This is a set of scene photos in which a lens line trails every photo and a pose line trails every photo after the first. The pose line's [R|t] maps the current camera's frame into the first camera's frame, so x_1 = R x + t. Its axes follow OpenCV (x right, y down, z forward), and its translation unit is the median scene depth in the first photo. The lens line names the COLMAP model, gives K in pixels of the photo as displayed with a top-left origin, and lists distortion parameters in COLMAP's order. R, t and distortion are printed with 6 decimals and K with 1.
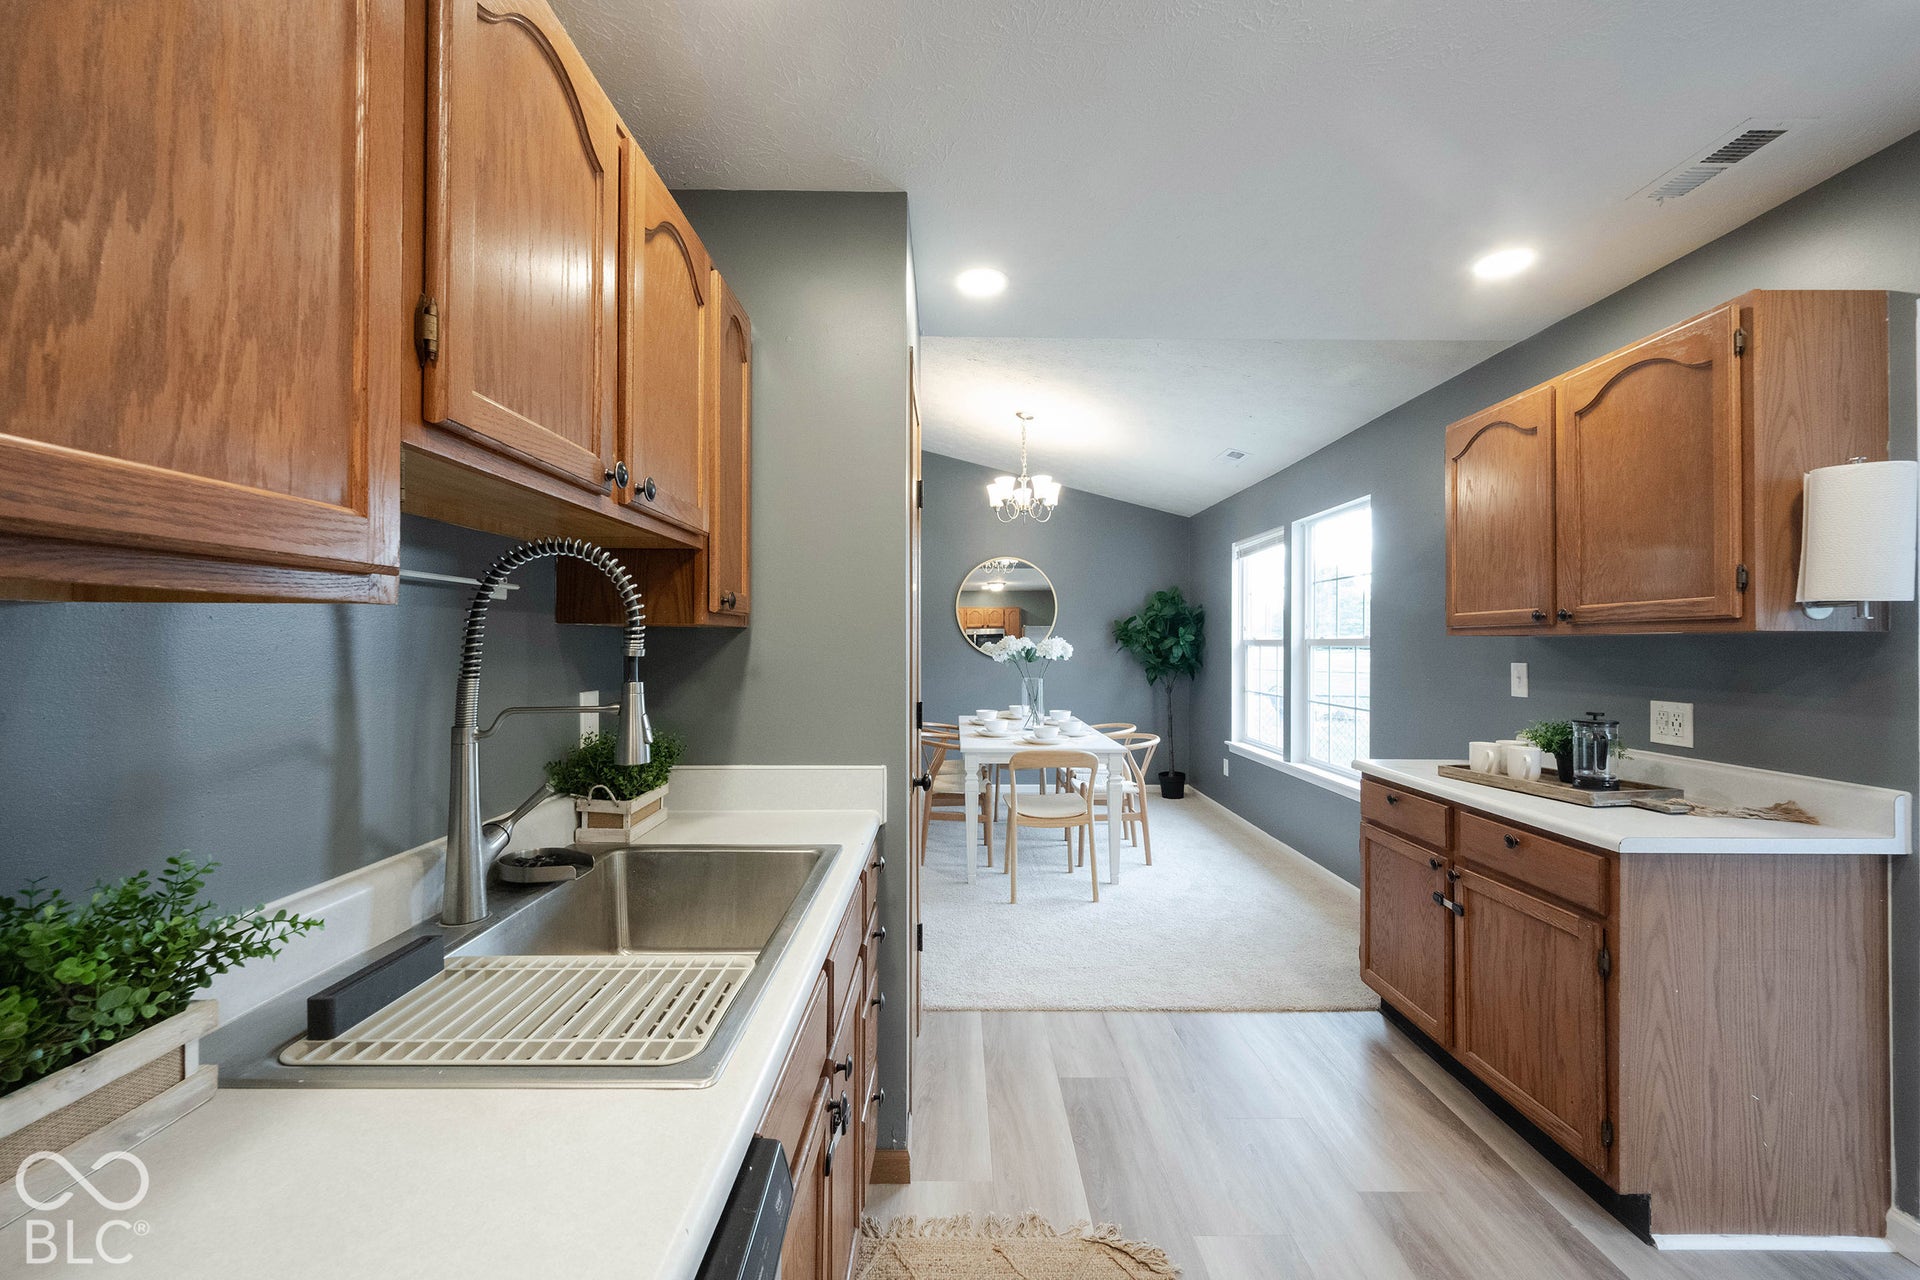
lens RADIAL K [[755.7, 0, 959.1], [0, 755.7, 637.8], [0, 0, 1]] dist [-0.000337, 0.000077]
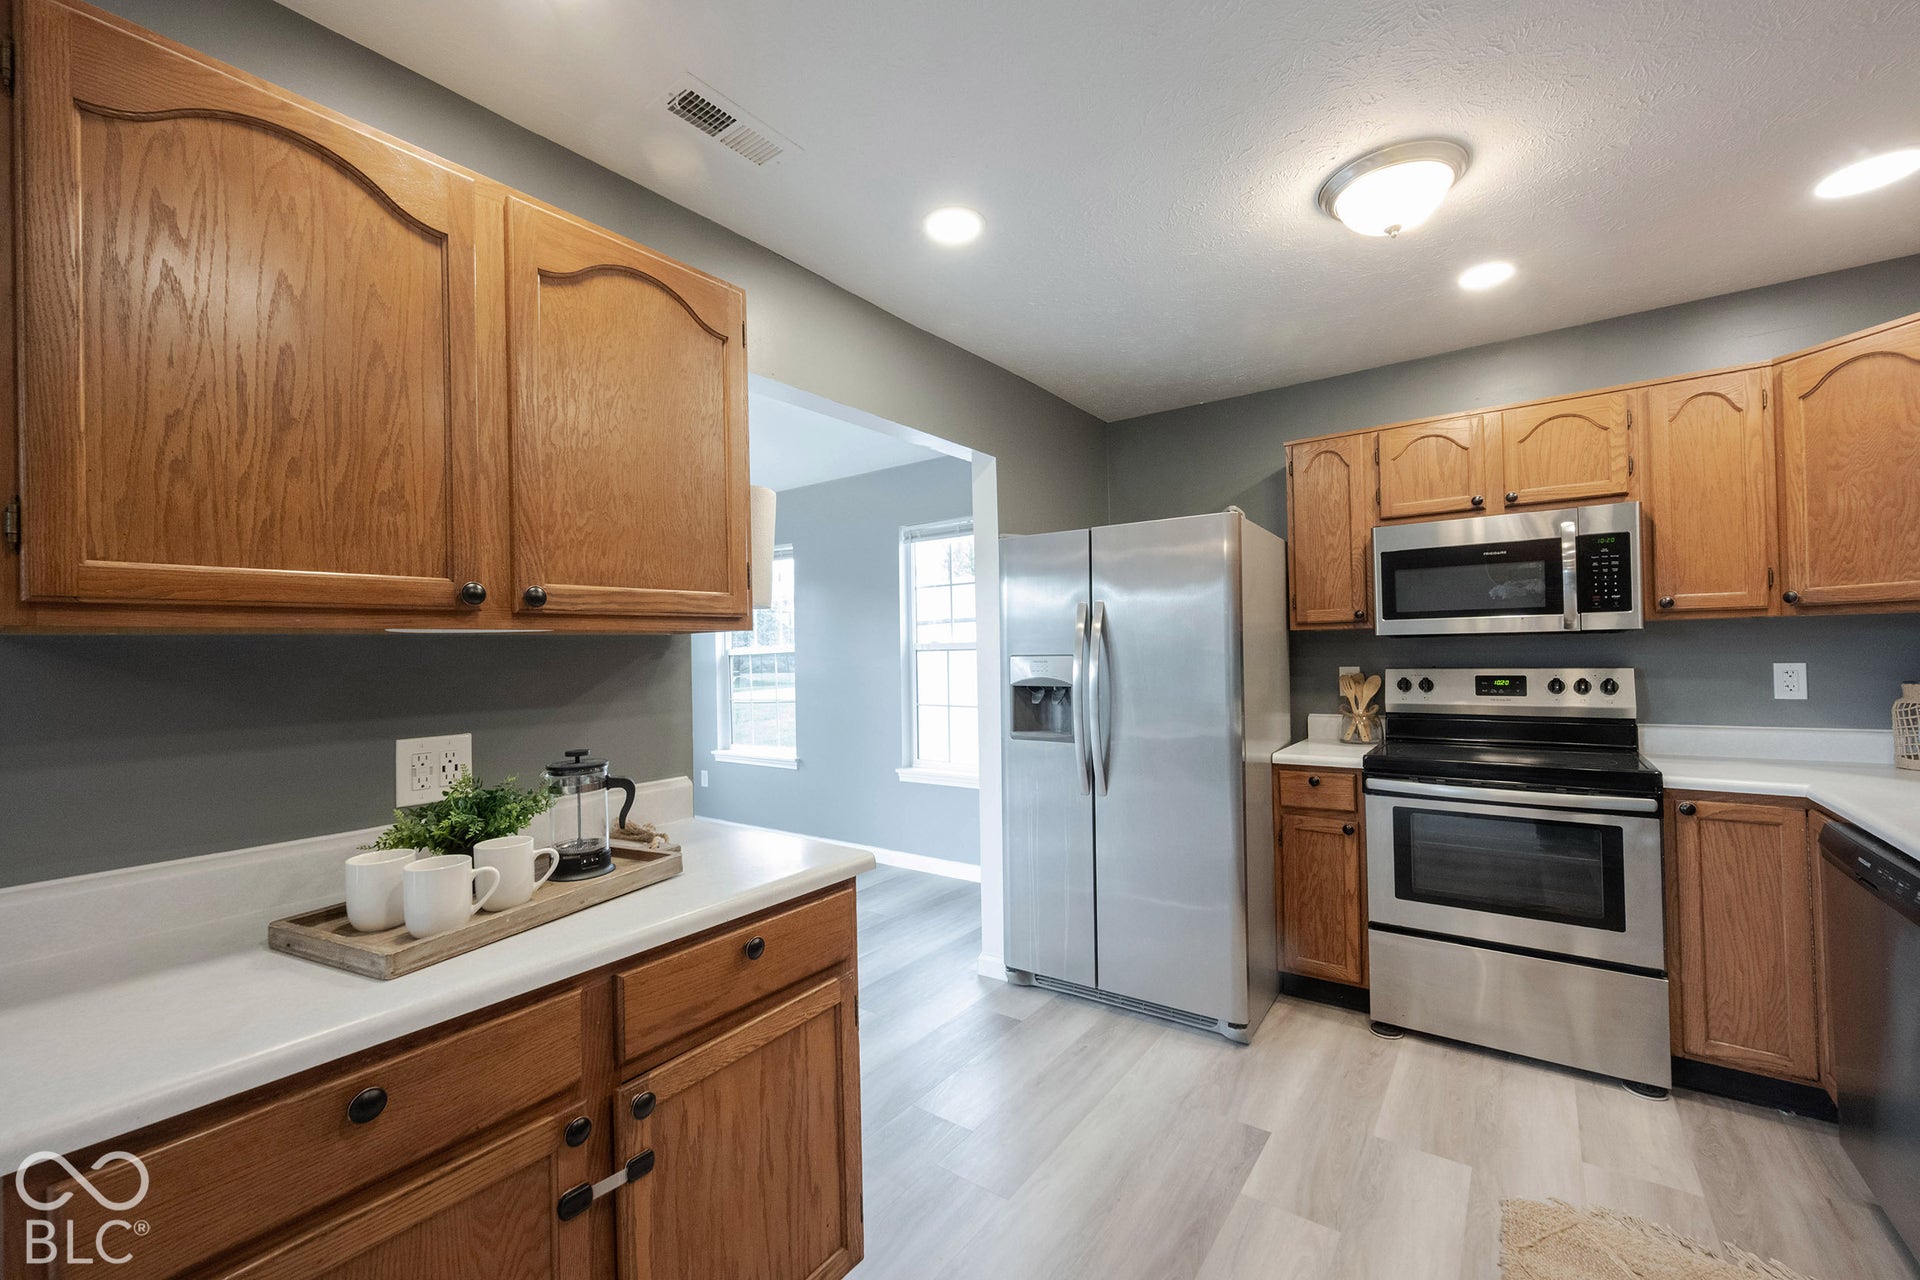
lens RADIAL K [[772.9, 0, 955.7], [0, 772.9, 638.1], [0, 0, 1]] dist [-0.000465, -0.000268]
pose [[-0.796700, 0.021747, 0.603984, 0.168390], [0.014025, 0.999749, -0.017497, 0.017040], [-0.604213, -0.005469, -0.796804, 1.263223]]
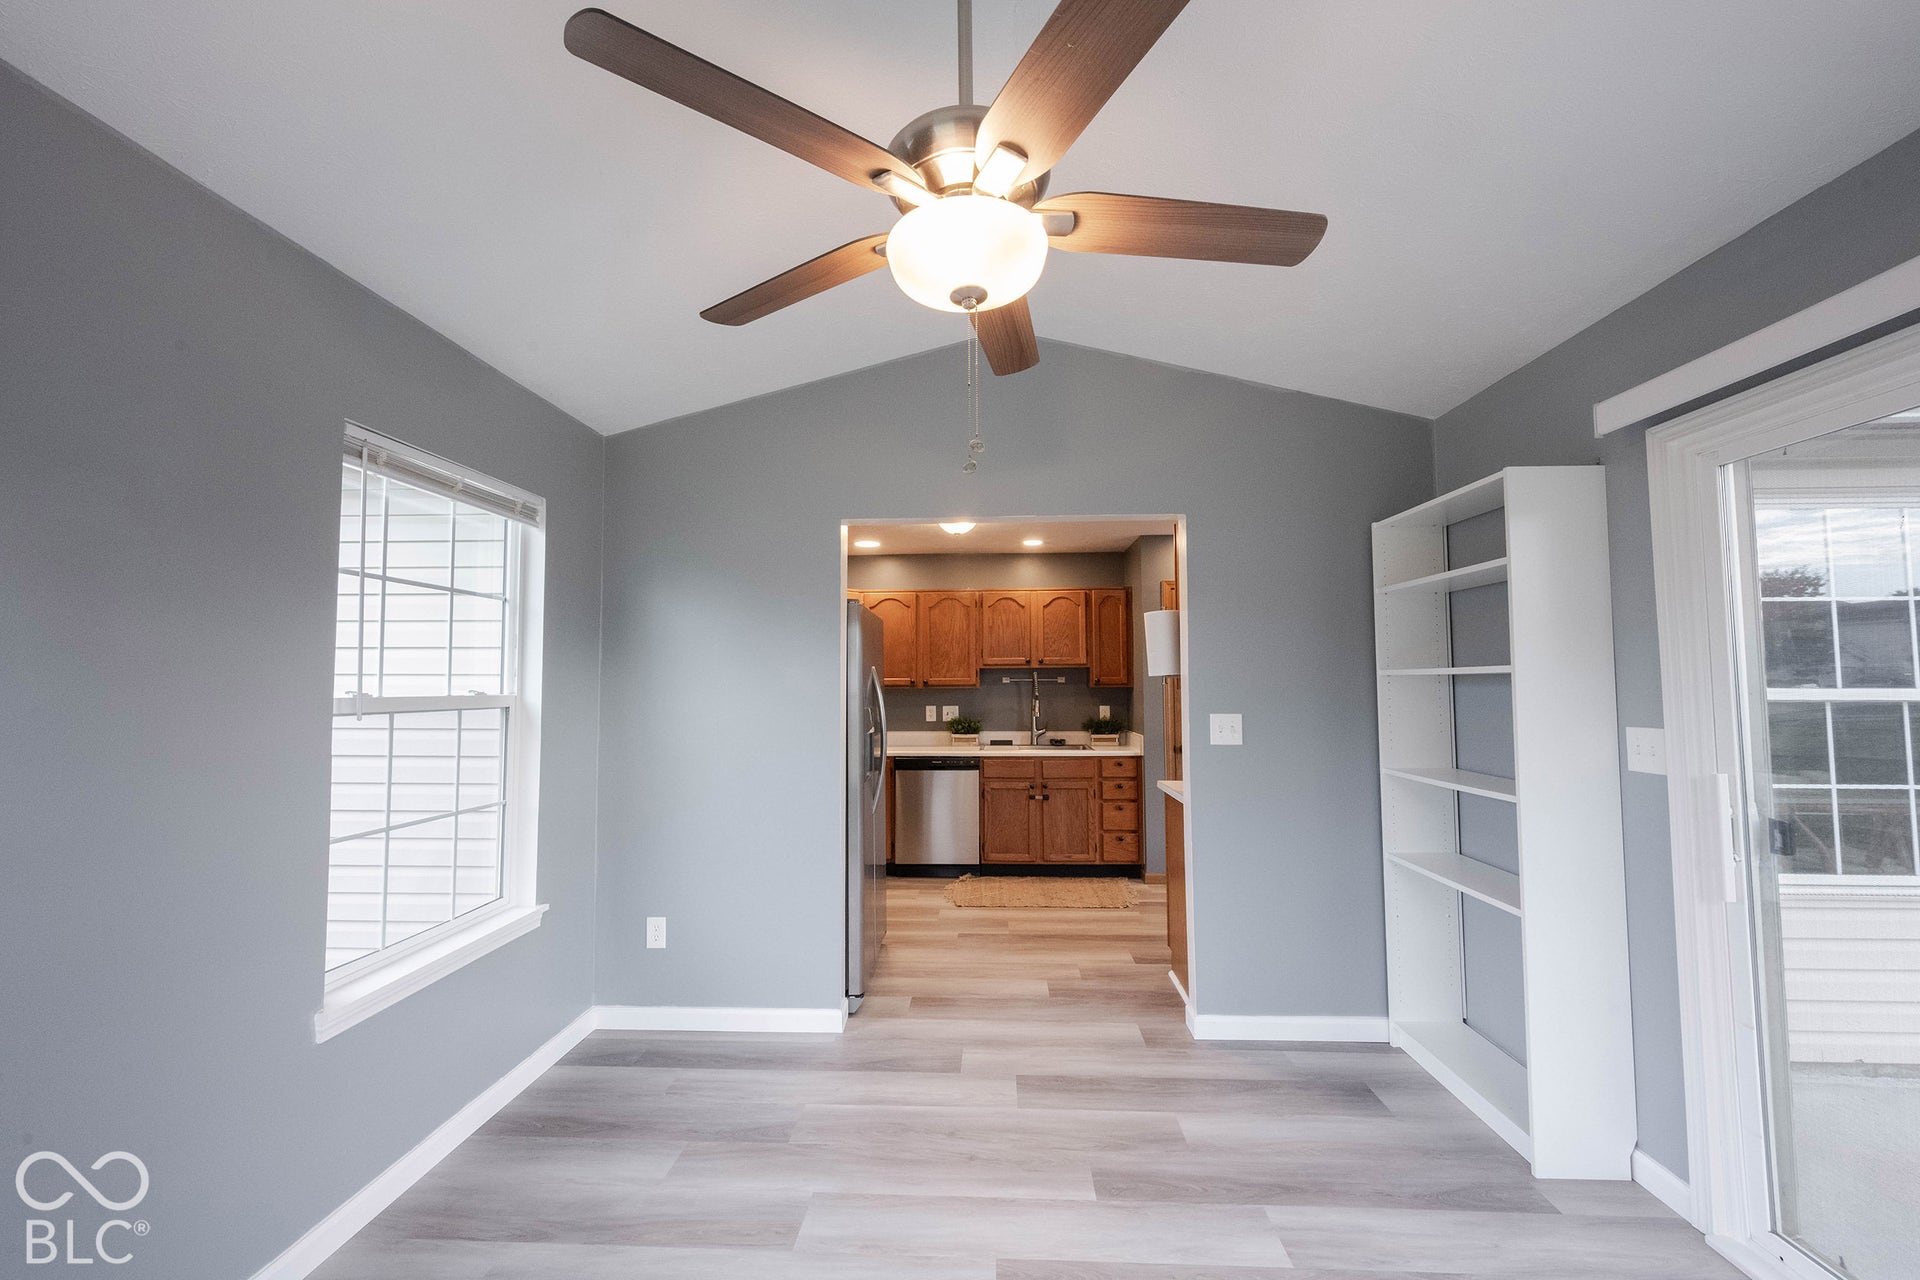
lens RADIAL K [[755.7, 0, 960.4], [0, 755.7, 638.2], [0, 0, 1]] dist [-0.000337, 0.000077]
pose [[-0.063514, -0.066741, -0.995747, 2.389229], [0.009817, 0.997671, -0.067496, -0.009716], [0.997933, -0.014063, -0.062711, 0.419496]]
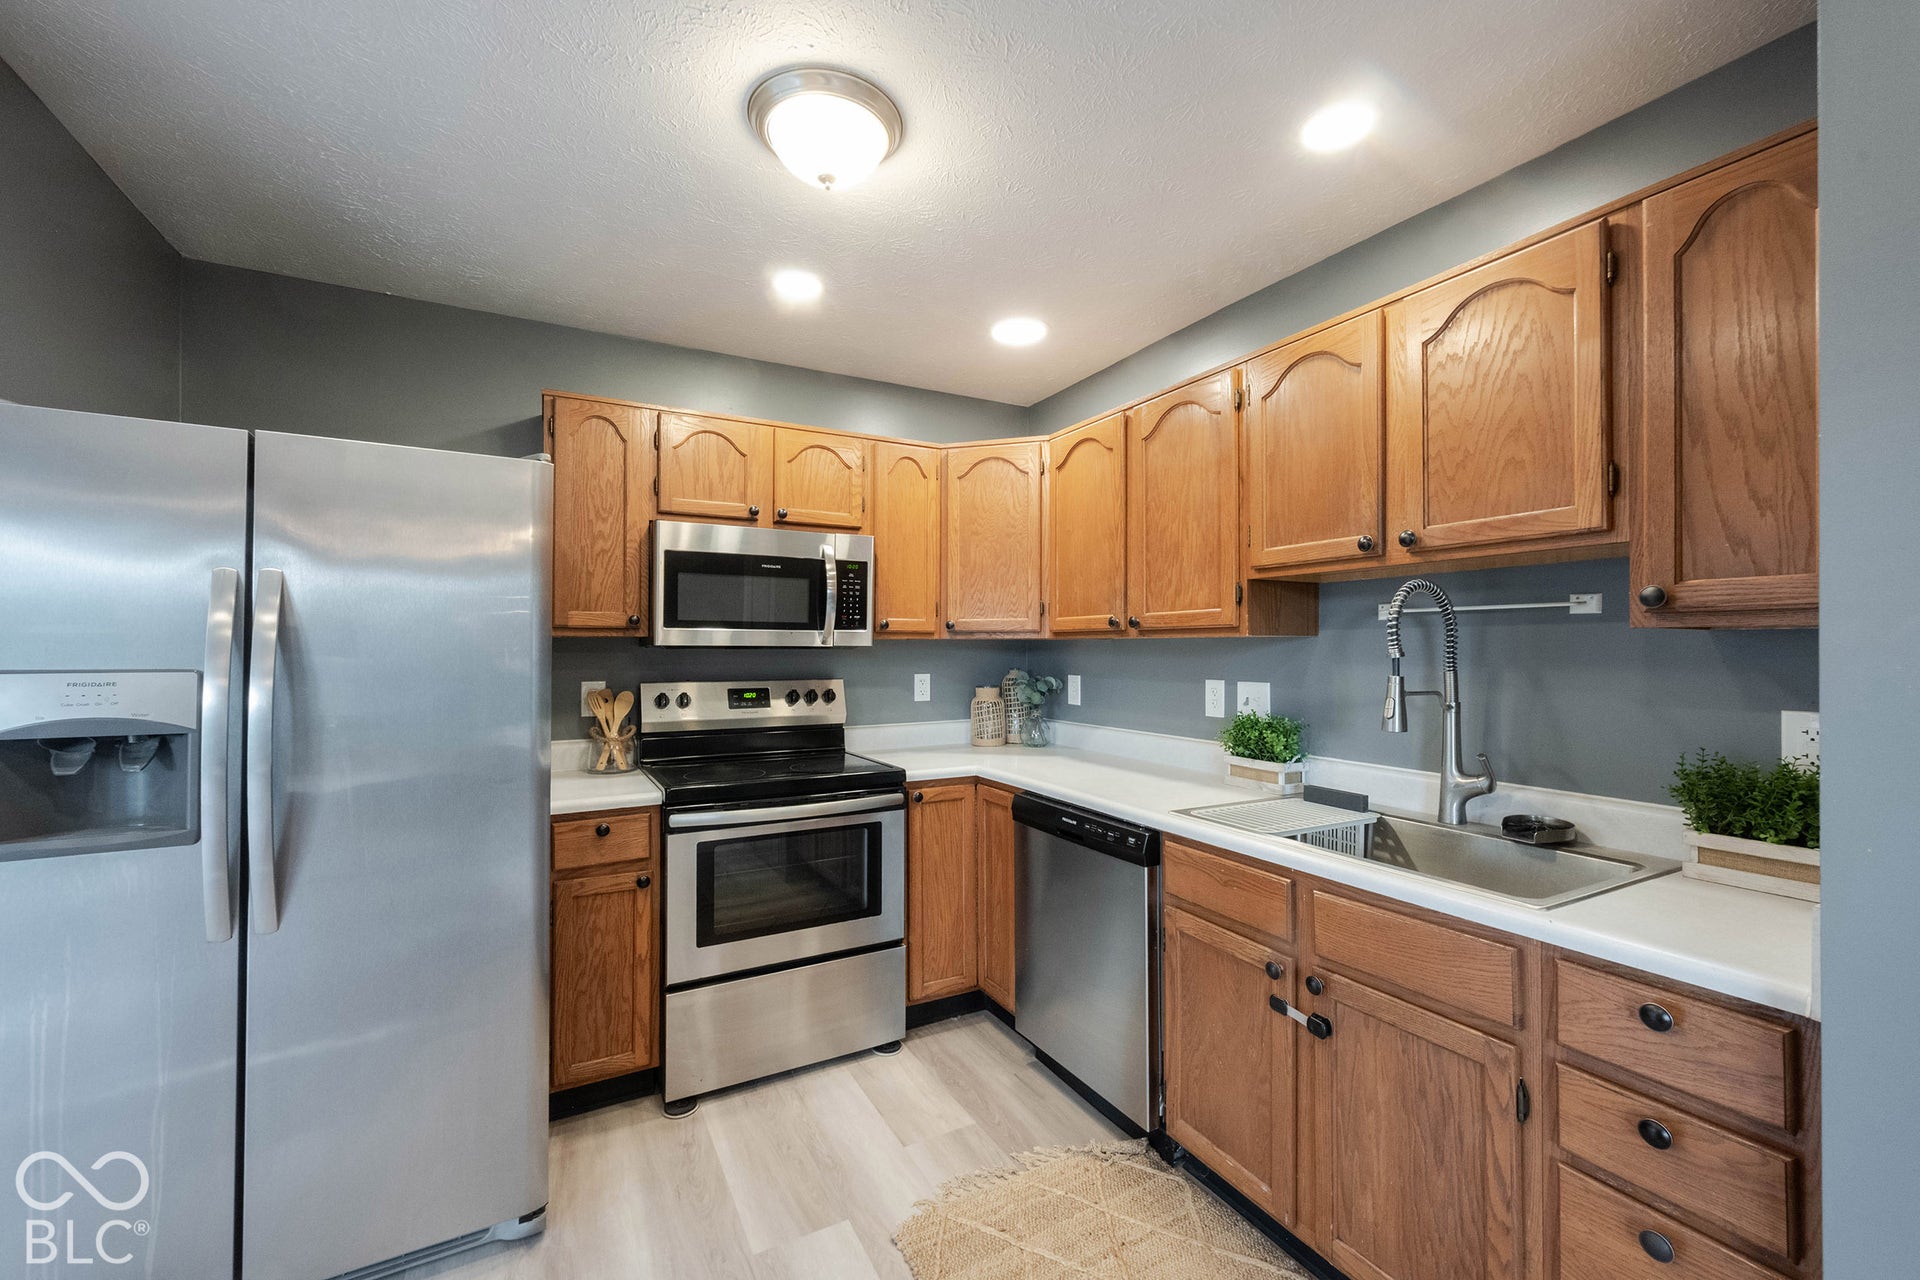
lens RADIAL K [[772.9, 0, 956.0], [0, 772.9, 641.3], [0, 0, 1]] dist [-0.000465, -0.000268]
pose [[-0.884717, -0.008861, -0.466044, 0.526509], [-0.002569, 0.999897, -0.014134, 0.008131], [0.466121, -0.011308, -0.884648, 0.995054]]
